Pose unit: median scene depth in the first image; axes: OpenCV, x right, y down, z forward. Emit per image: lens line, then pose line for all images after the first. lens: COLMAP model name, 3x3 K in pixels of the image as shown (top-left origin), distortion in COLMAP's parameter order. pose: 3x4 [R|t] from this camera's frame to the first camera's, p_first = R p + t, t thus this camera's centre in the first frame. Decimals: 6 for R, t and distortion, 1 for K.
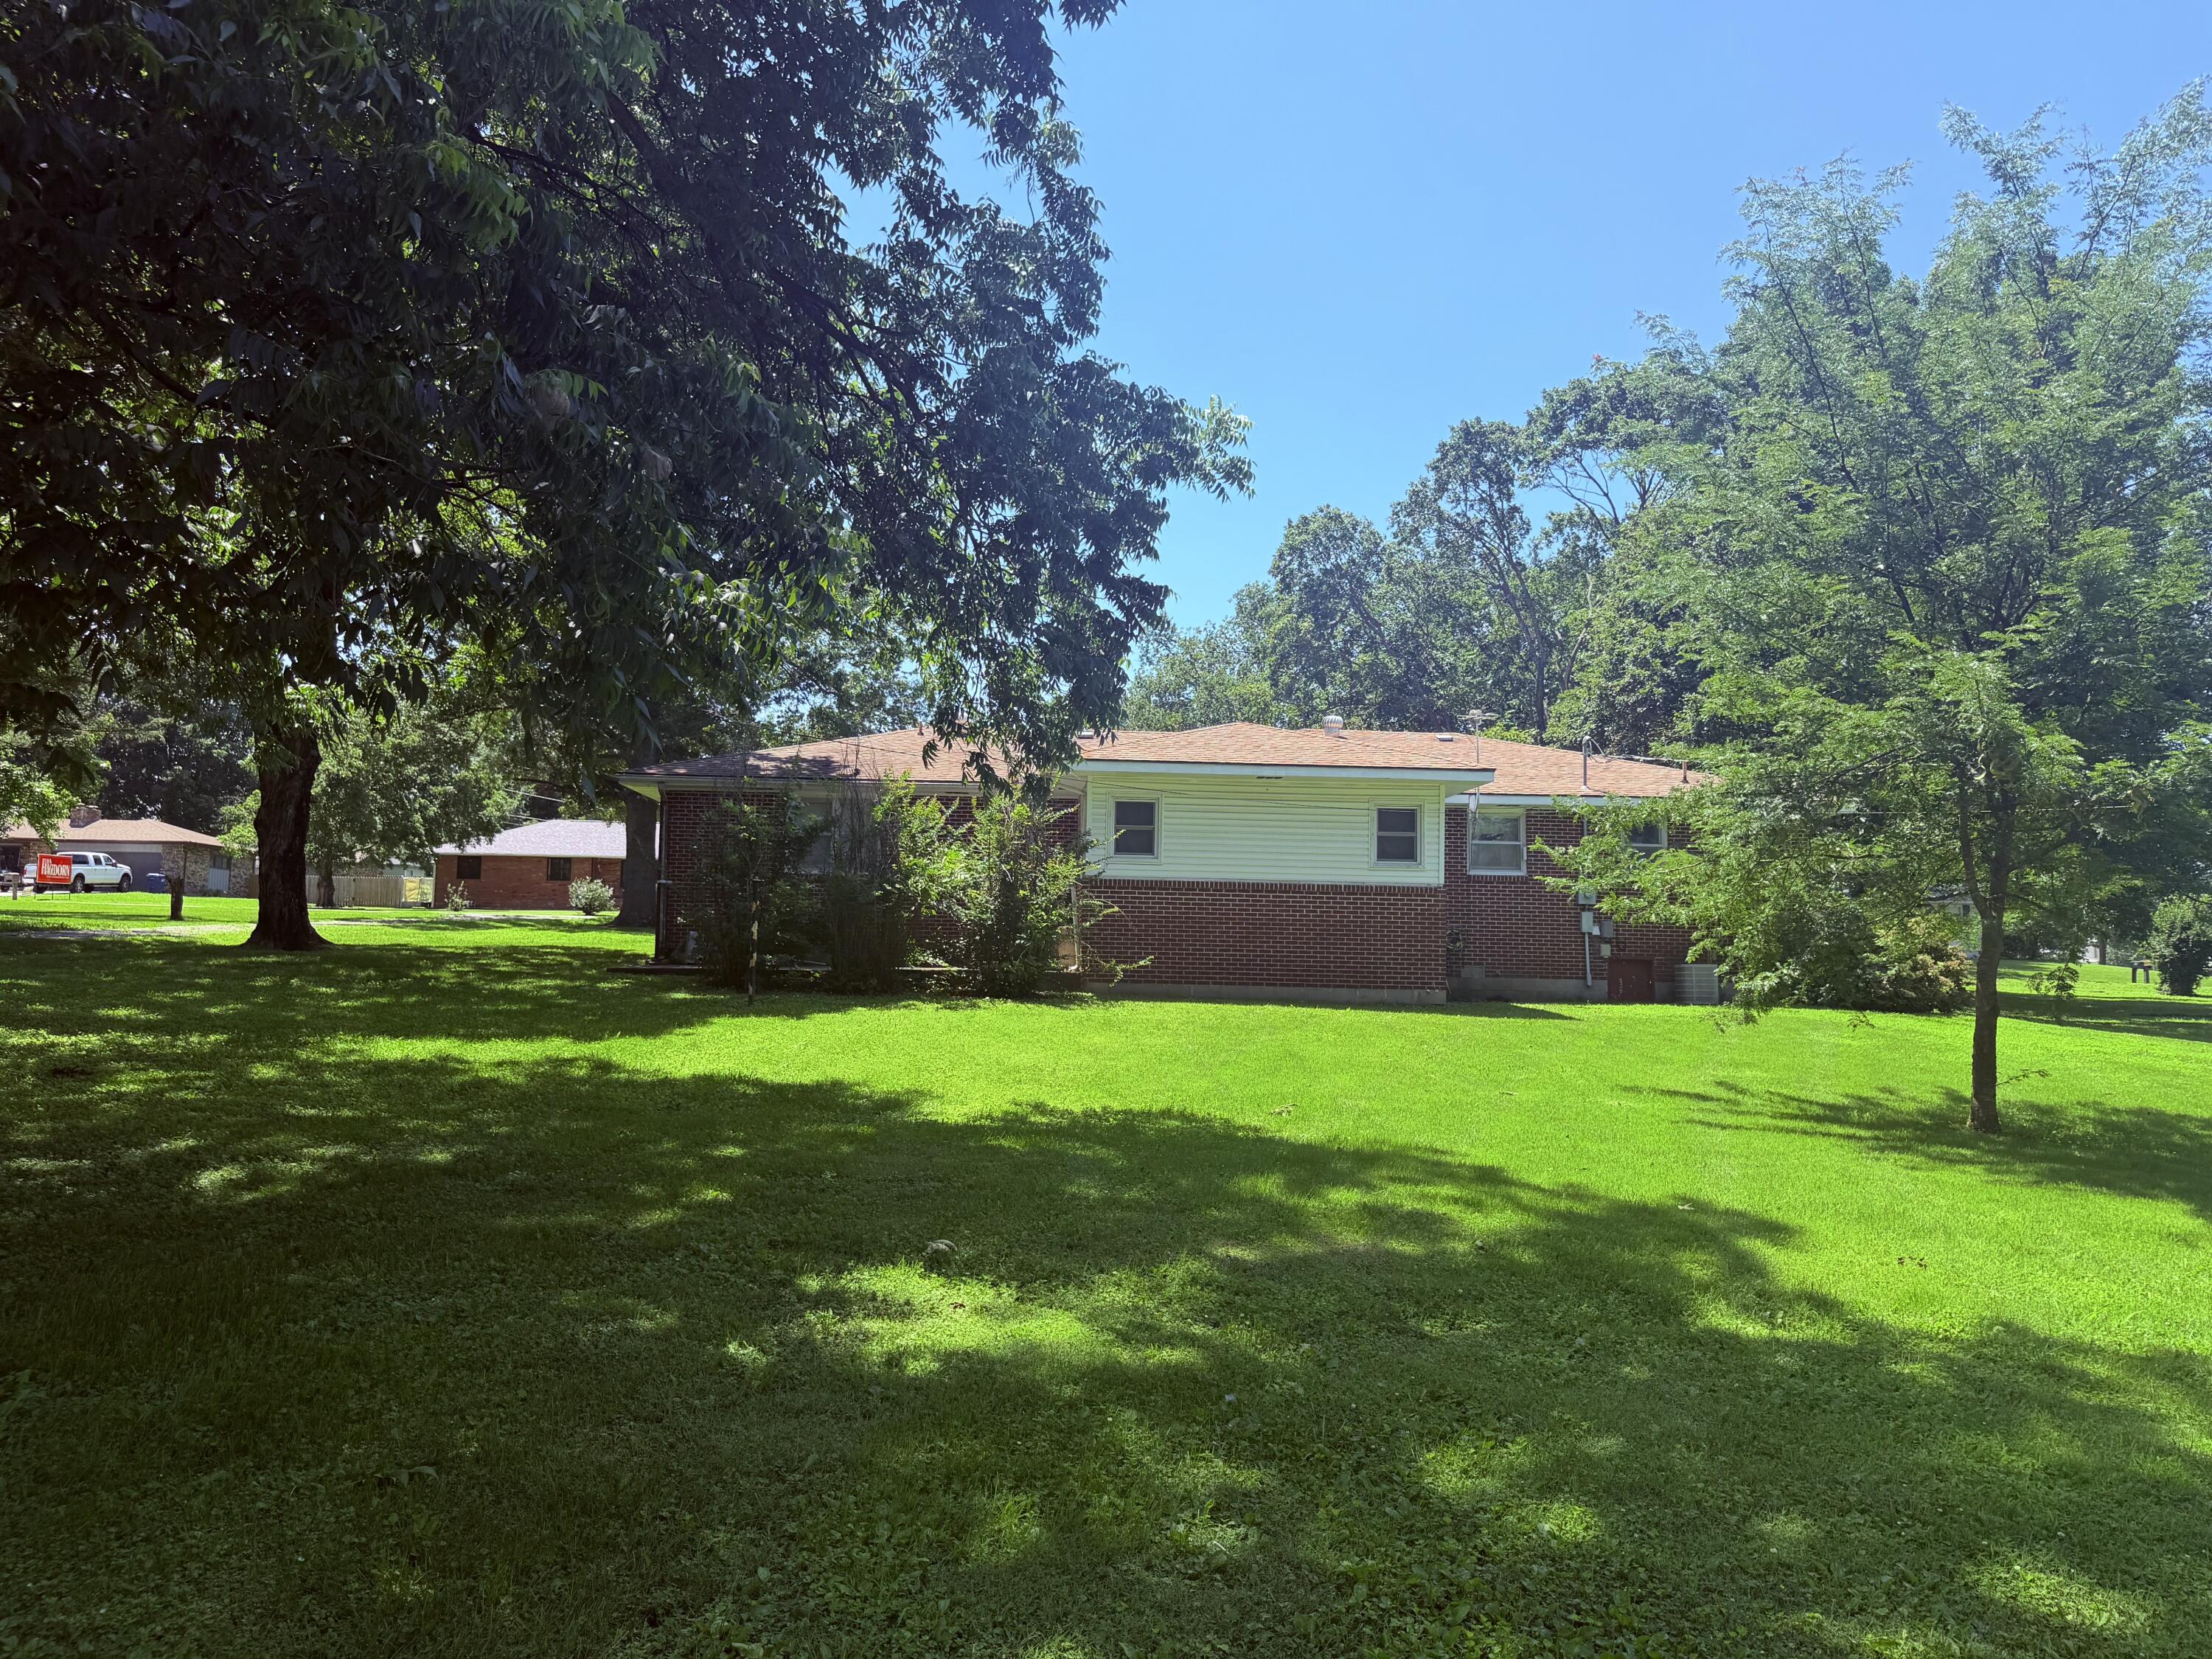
lens RADIAL K [[1550.8, 0, 1099.2], [0, 1550.8, 809.5], [0, 0, 1]] dist [0.013249, -0.005425]
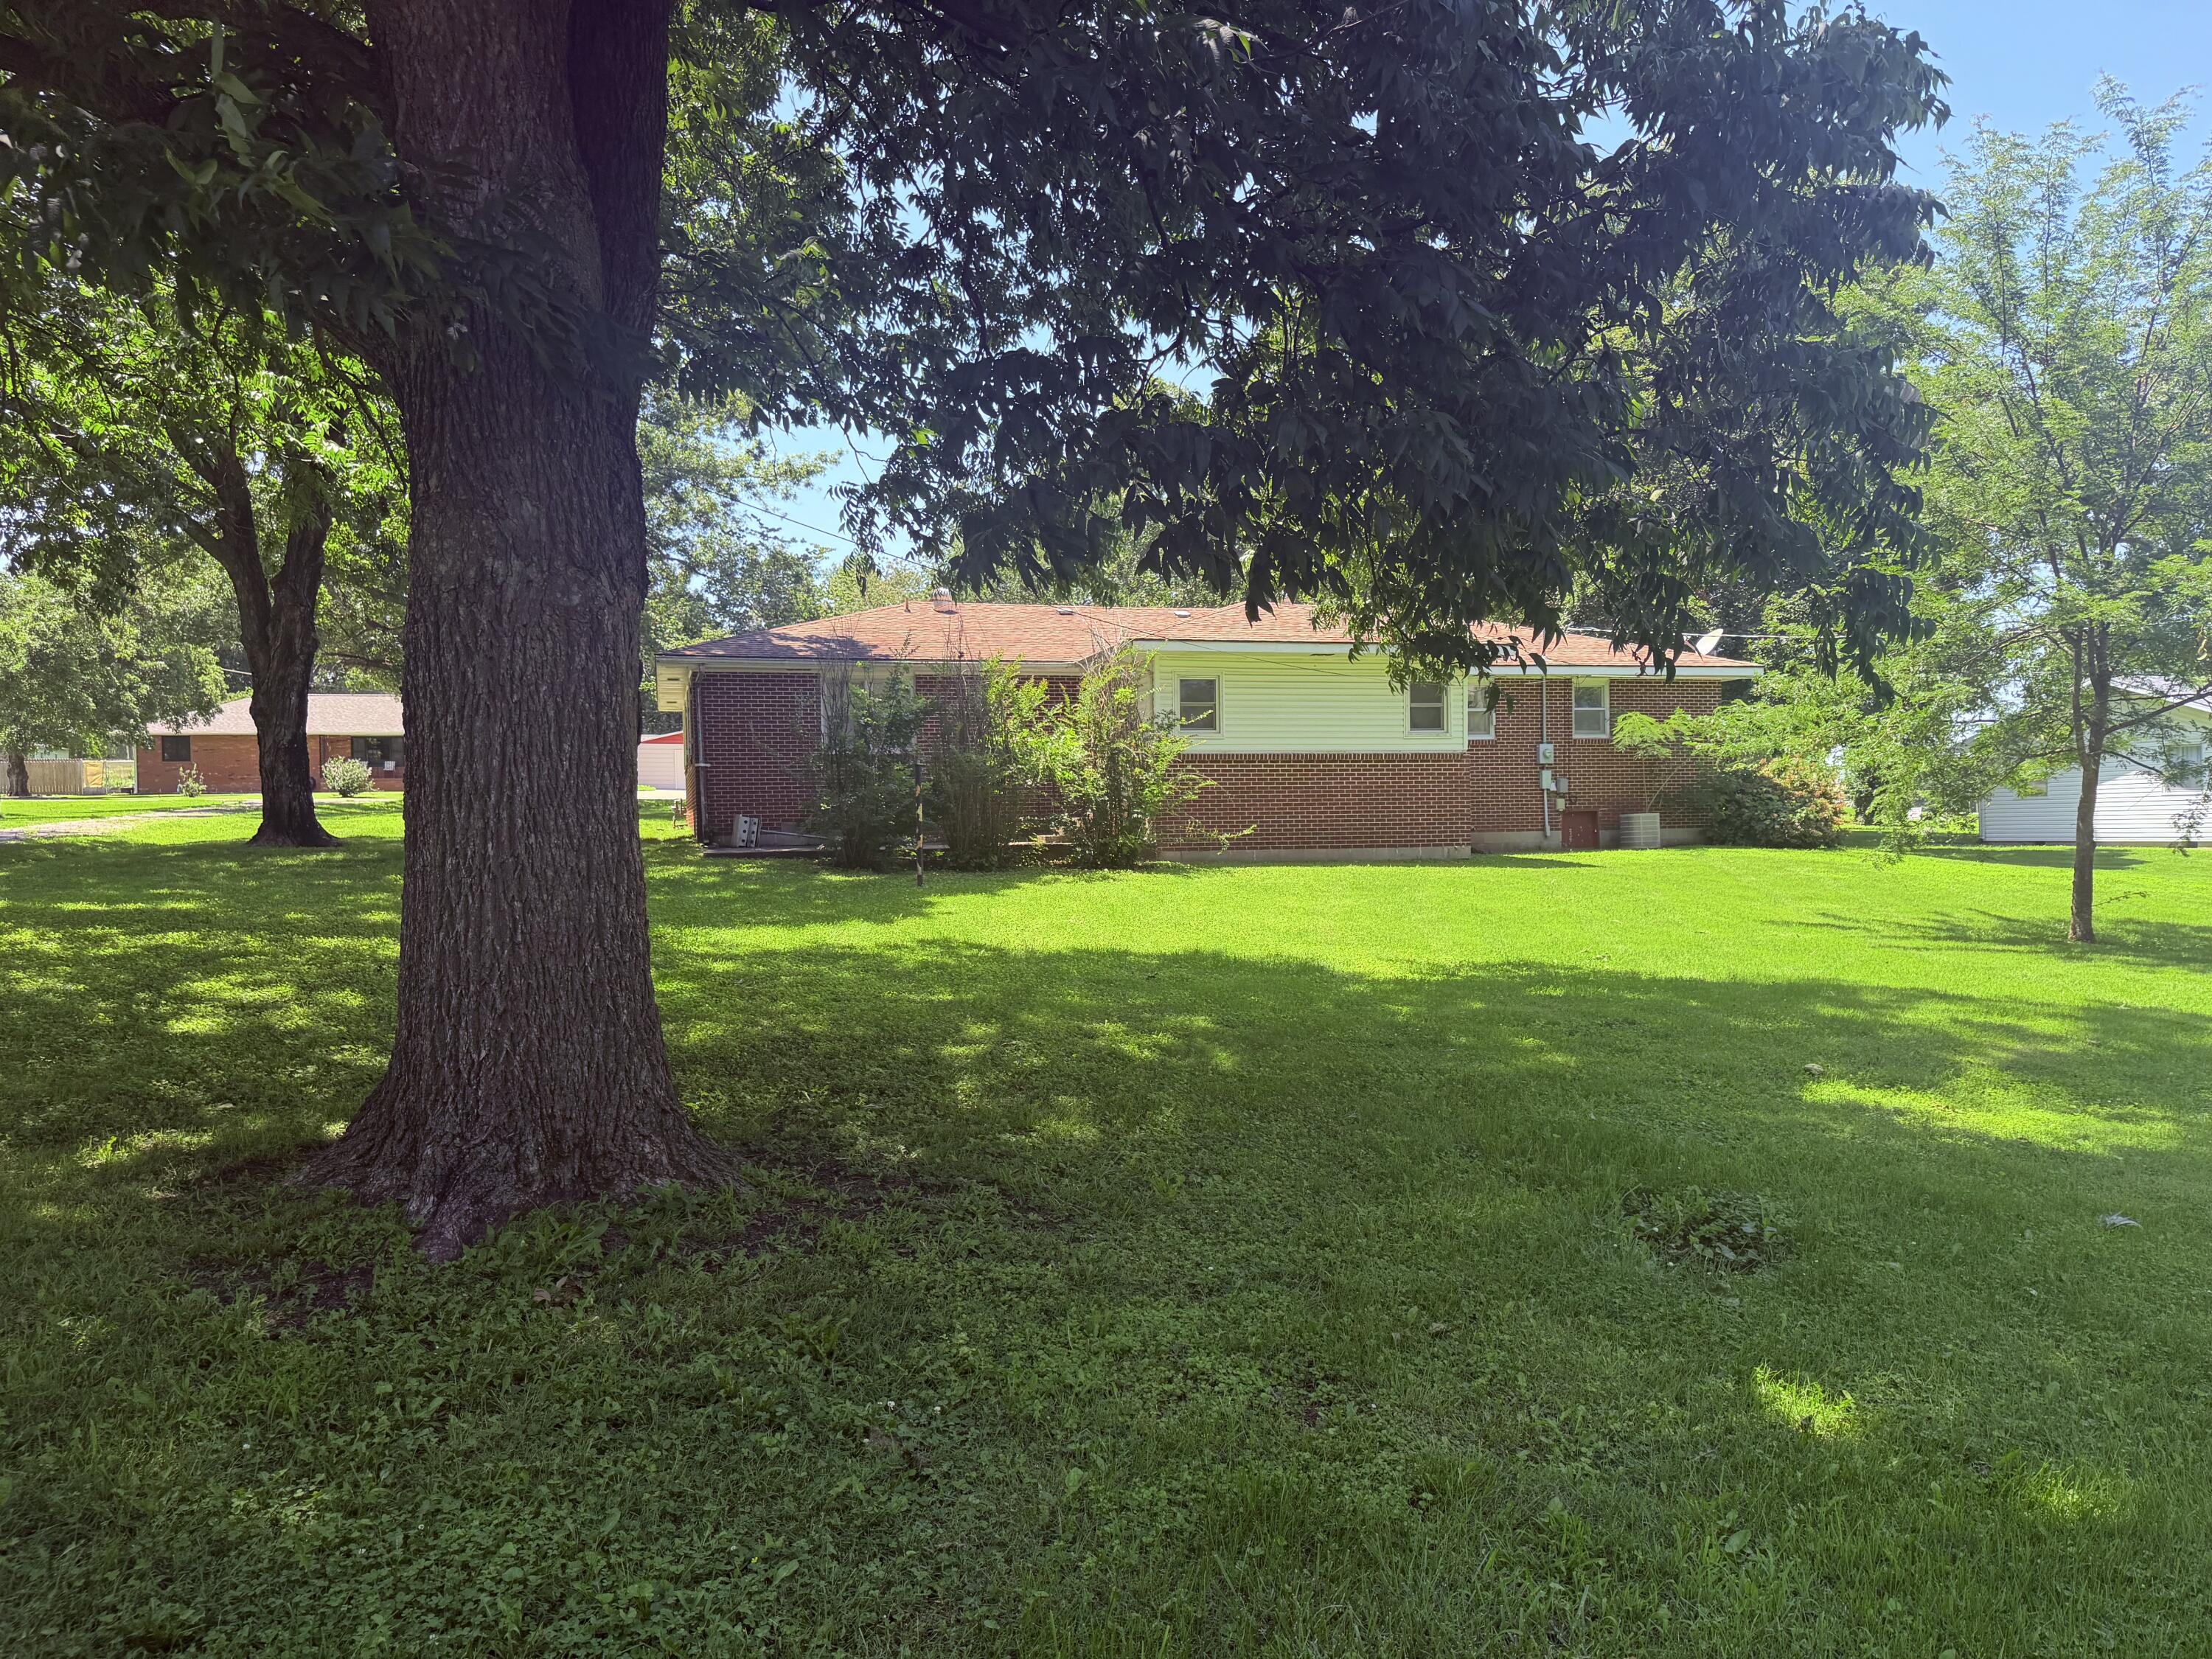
lens RADIAL K [[1550.8, 0, 1099.8], [0, 1550.8, 830.0], [0, 0, 1]] dist [0.013249, -0.005425]
pose [[0.982115, -0.033919, 0.185200, -0.239726], [0.014869, 0.994539, 0.103300, -0.013031], [-0.187693, -0.098699, 0.977256, -0.032427]]
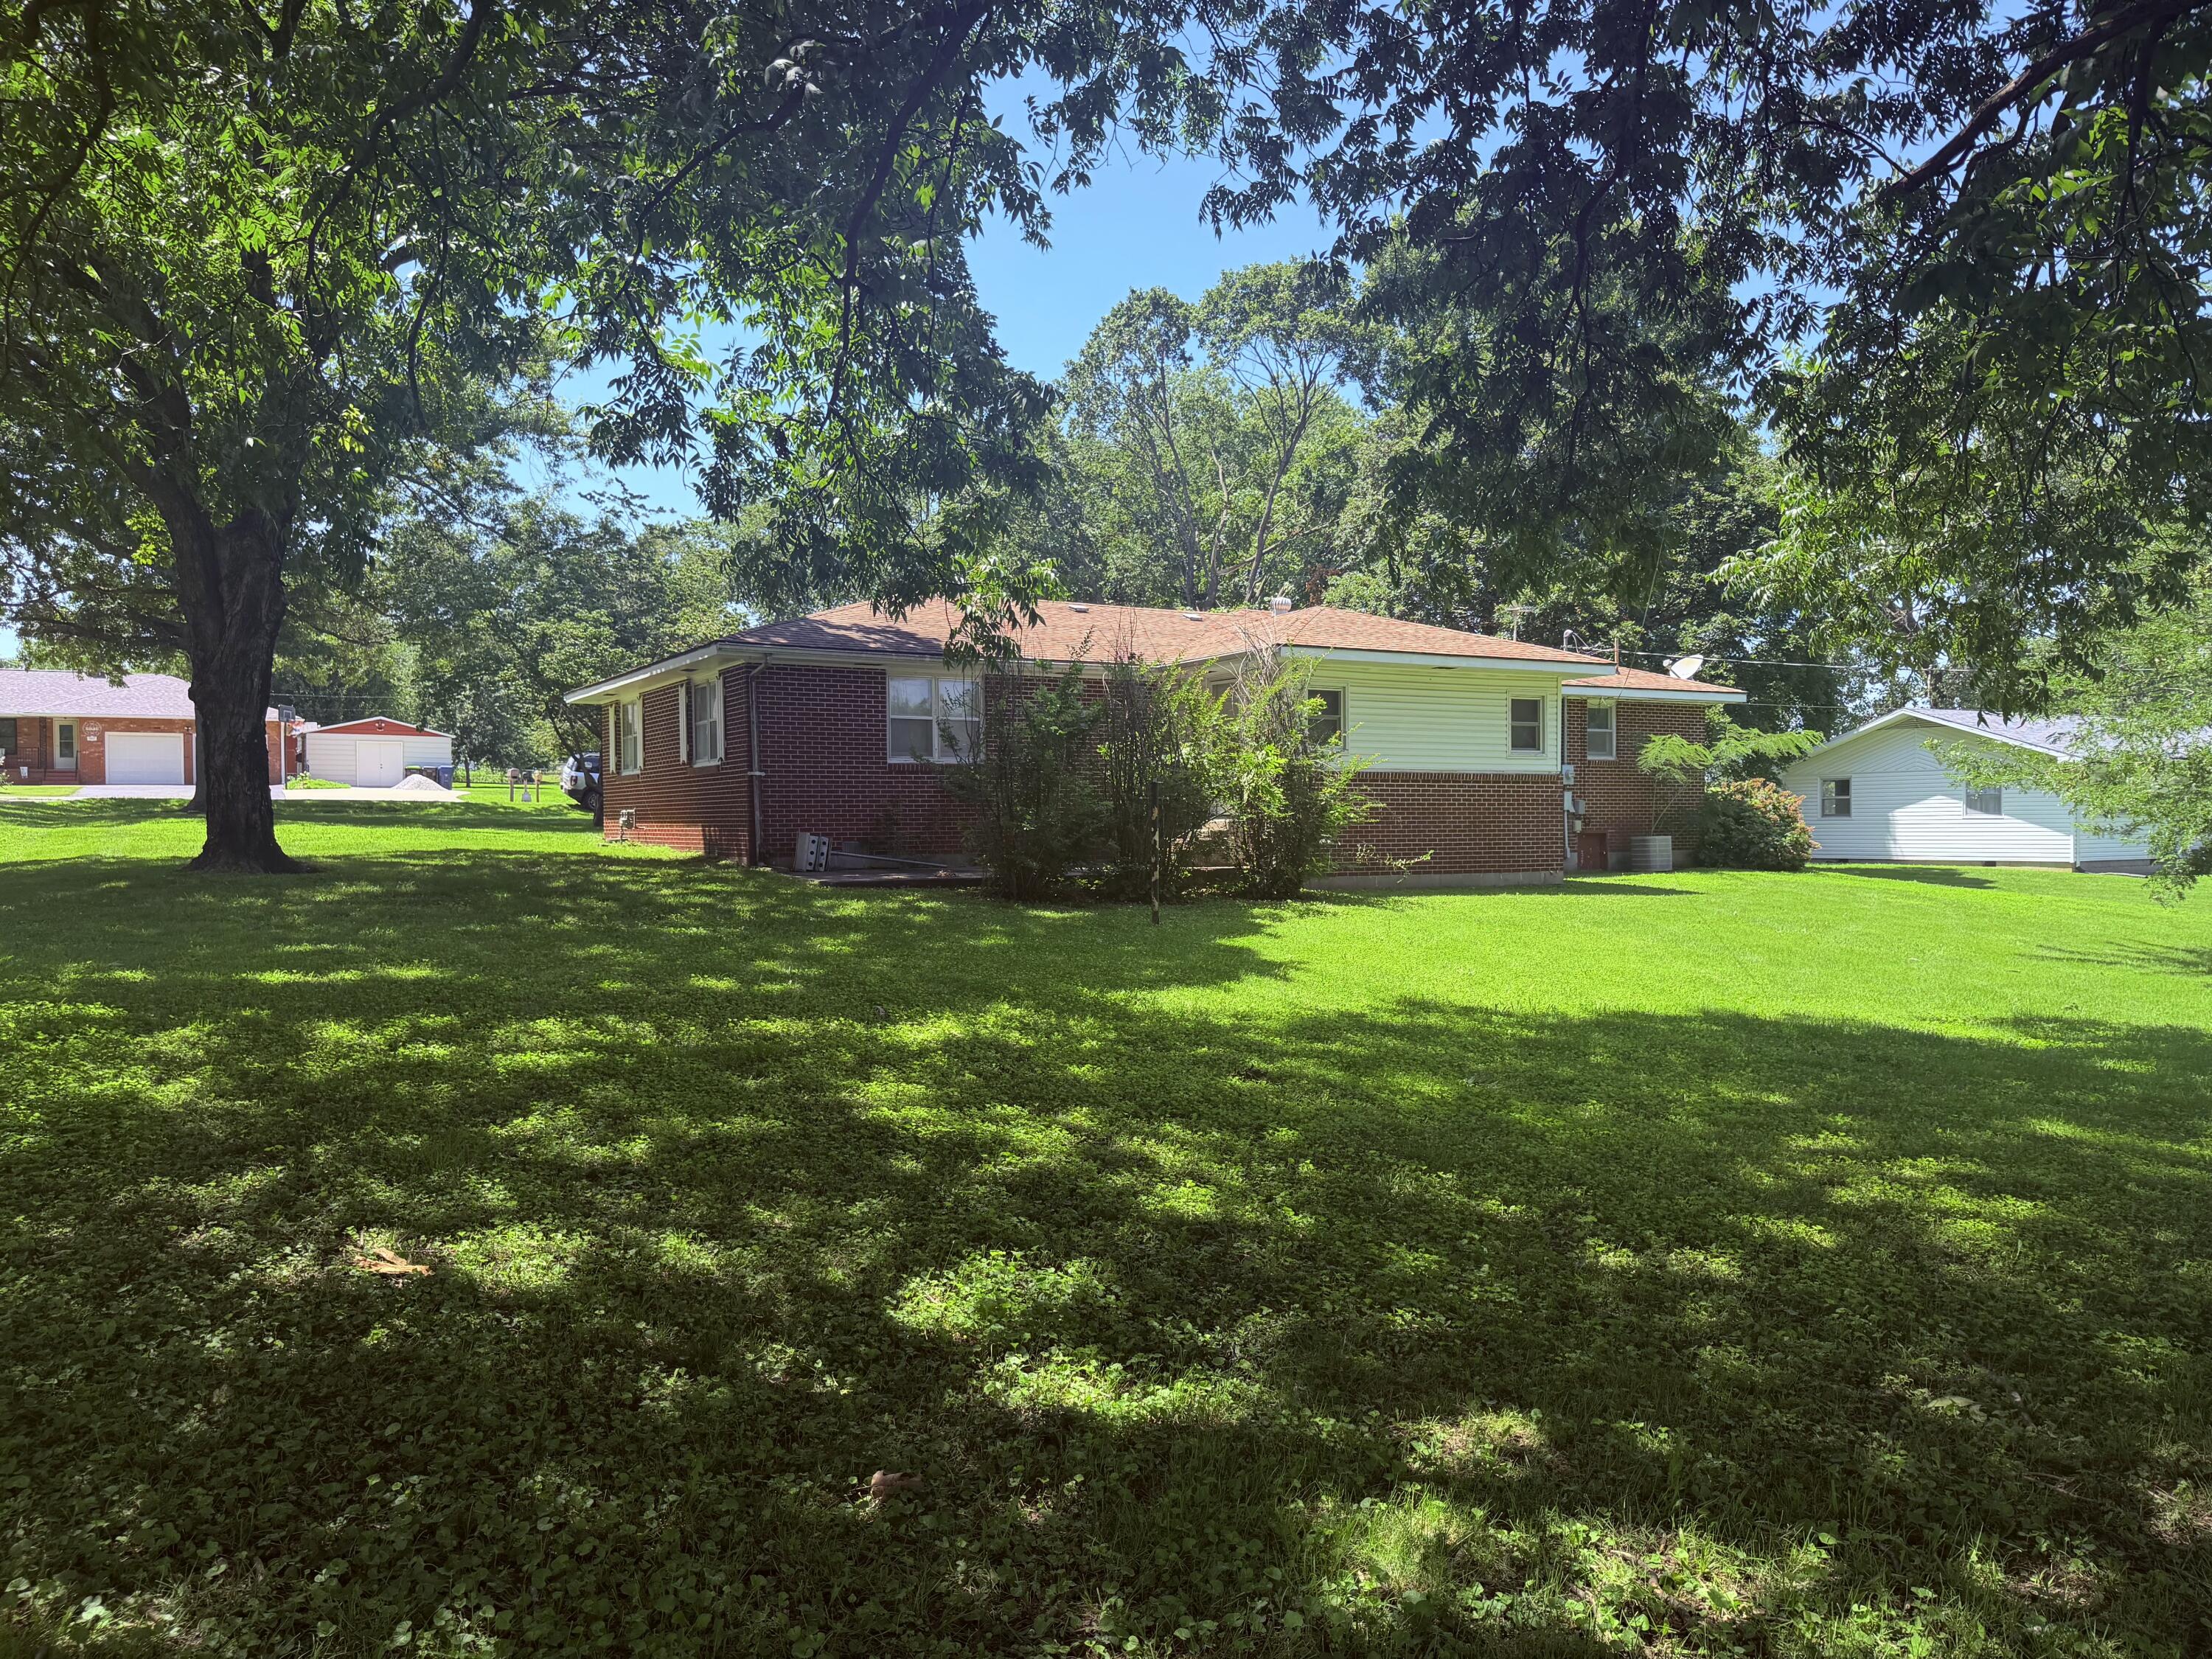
lens RADIAL K [[1550.8, 0, 1099.1], [0, 1550.8, 828.0], [0, 0, 1]] dist [0.013249, -0.005425]
pose [[0.899876, -0.024667, 0.435448, -0.522600], [-0.020772, 0.994843, 0.099282, -0.012035], [-0.435651, -0.098386, 0.894722, 0.186512]]
